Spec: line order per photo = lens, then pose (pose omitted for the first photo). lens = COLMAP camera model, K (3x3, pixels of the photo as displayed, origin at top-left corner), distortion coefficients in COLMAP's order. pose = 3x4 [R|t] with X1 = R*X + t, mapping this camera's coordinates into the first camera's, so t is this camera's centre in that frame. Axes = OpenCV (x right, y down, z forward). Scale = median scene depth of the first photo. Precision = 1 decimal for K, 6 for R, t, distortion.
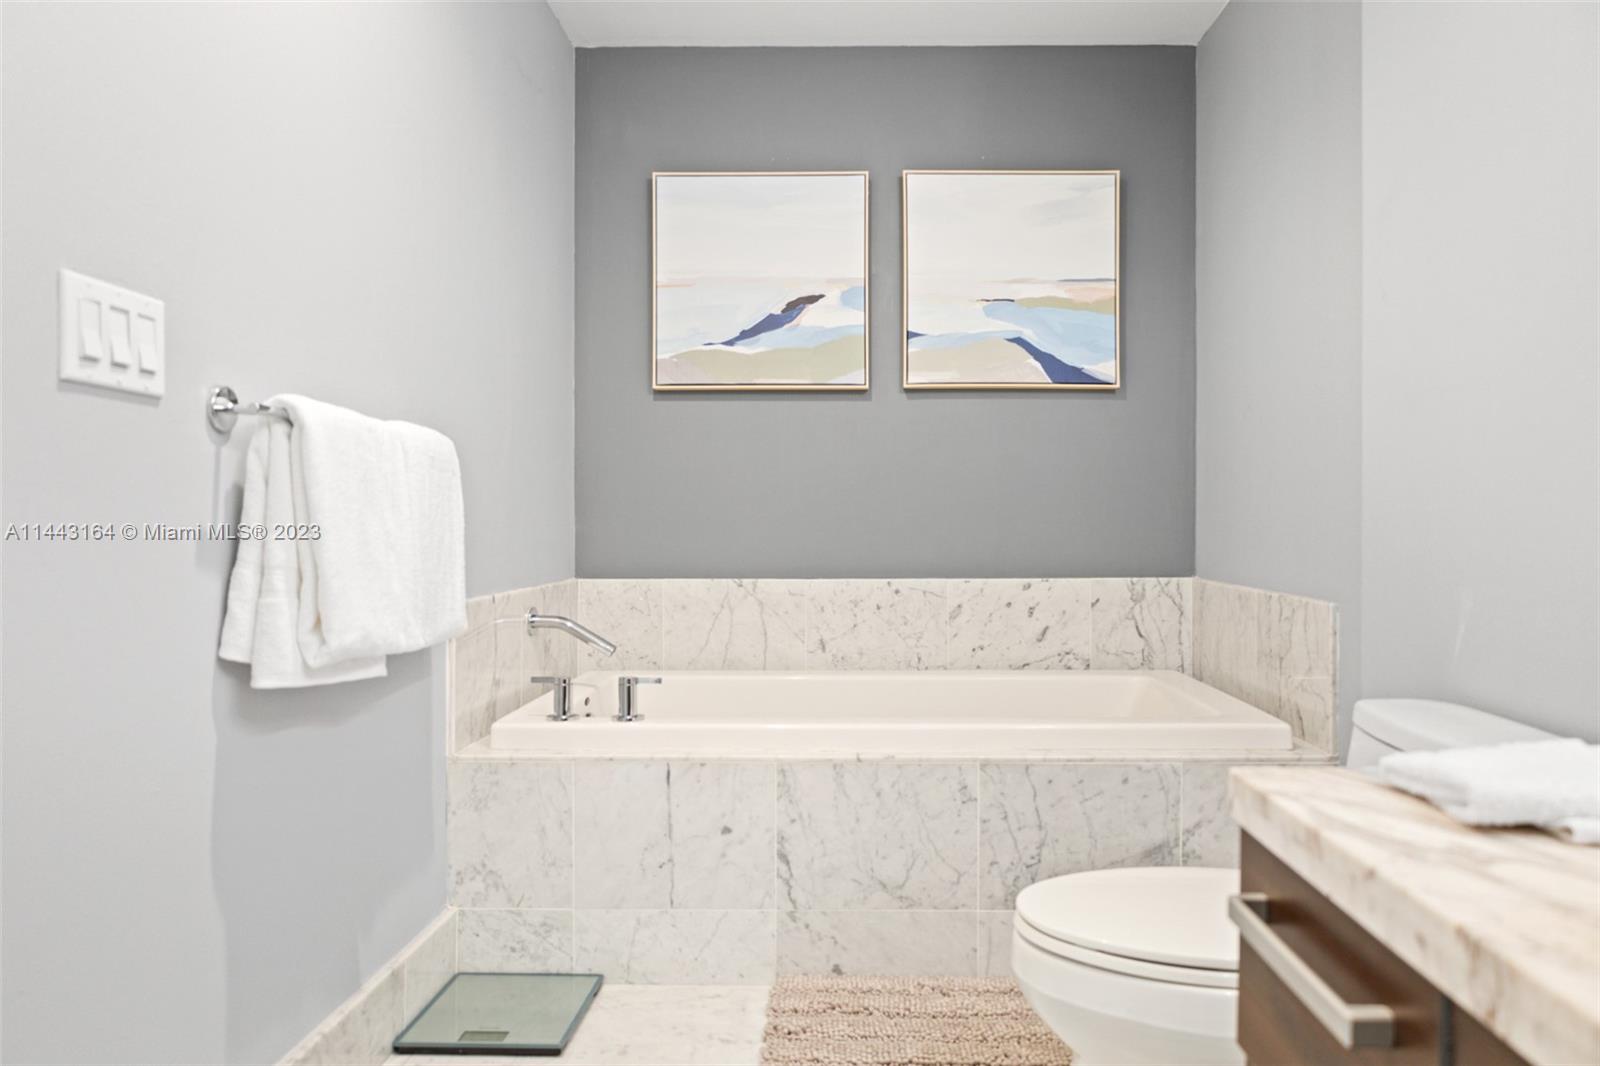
lens RADIAL K [[1041.6, 0, 800.3], [0, 1041.6, 536.1], [0, 0, 1]] dist [-0.007927, 0.012504]
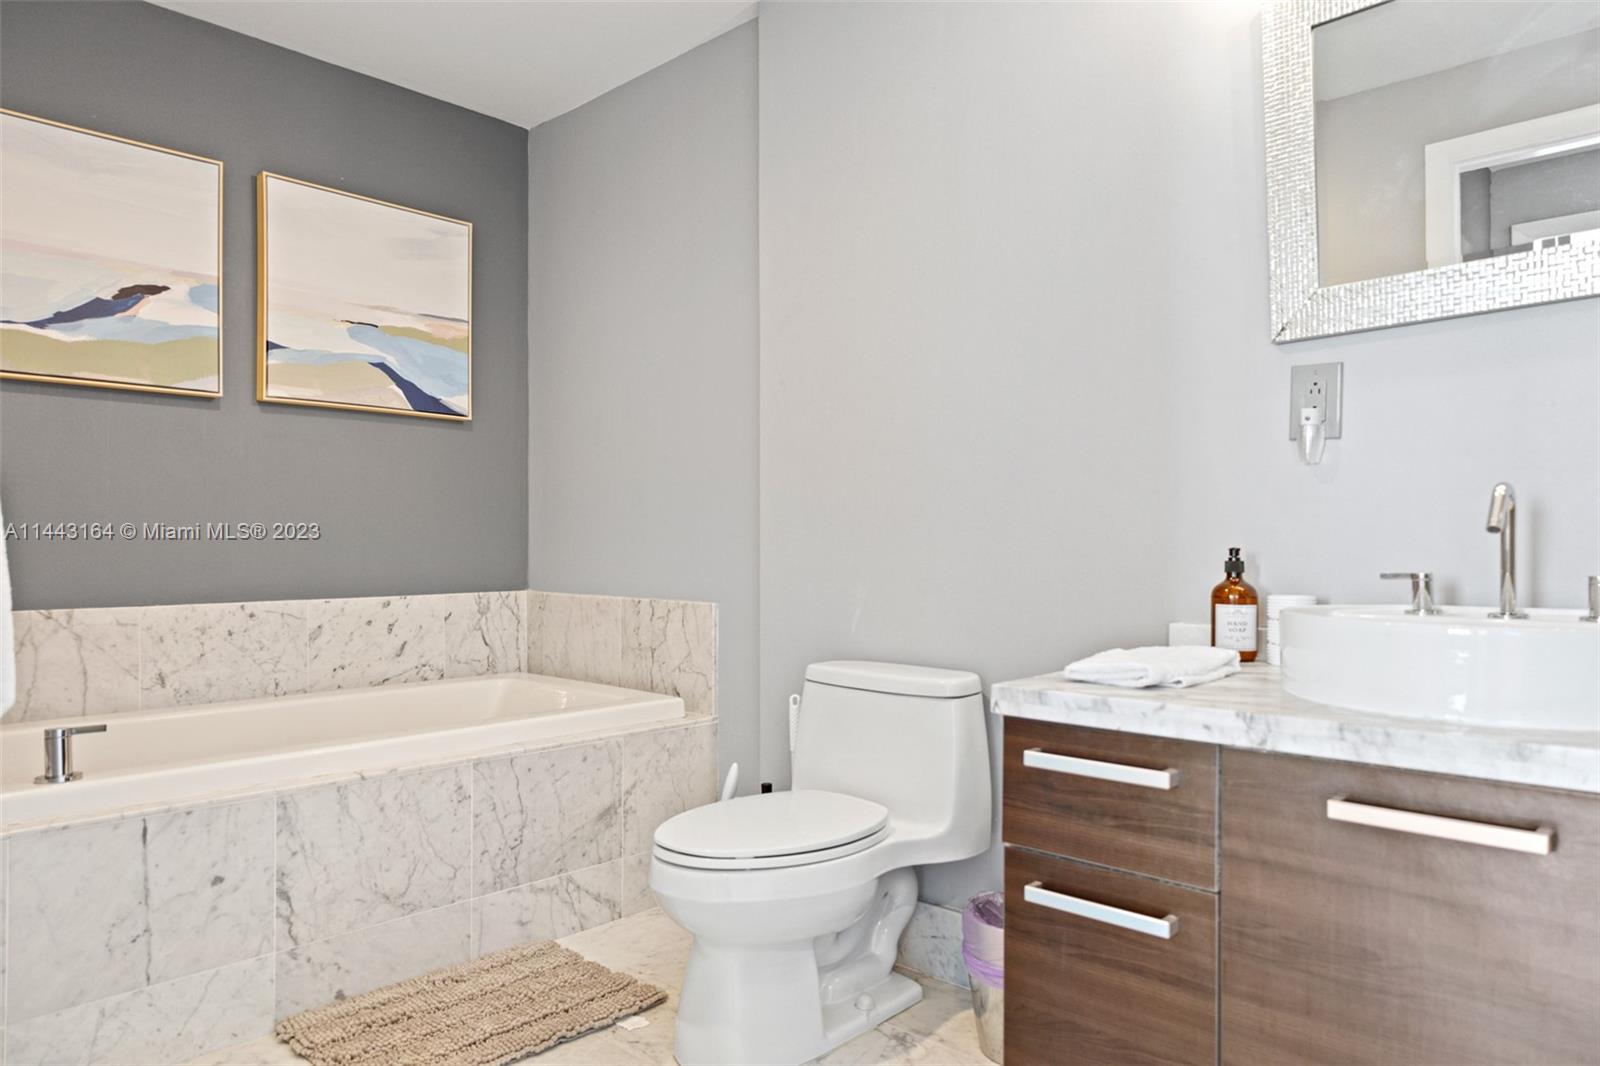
lens RADIAL K [[1041.6, 0, 765.9], [0, 1041.6, 543.8], [0, 0, 1]] dist [-0.007927, 0.012504]
pose [[0.690577, 0.000325, 0.723258, -0.278377], [0.007363, 0.999945, -0.007479, -0.001004], [-0.723221, 0.010490, 0.690537, 0.014992]]
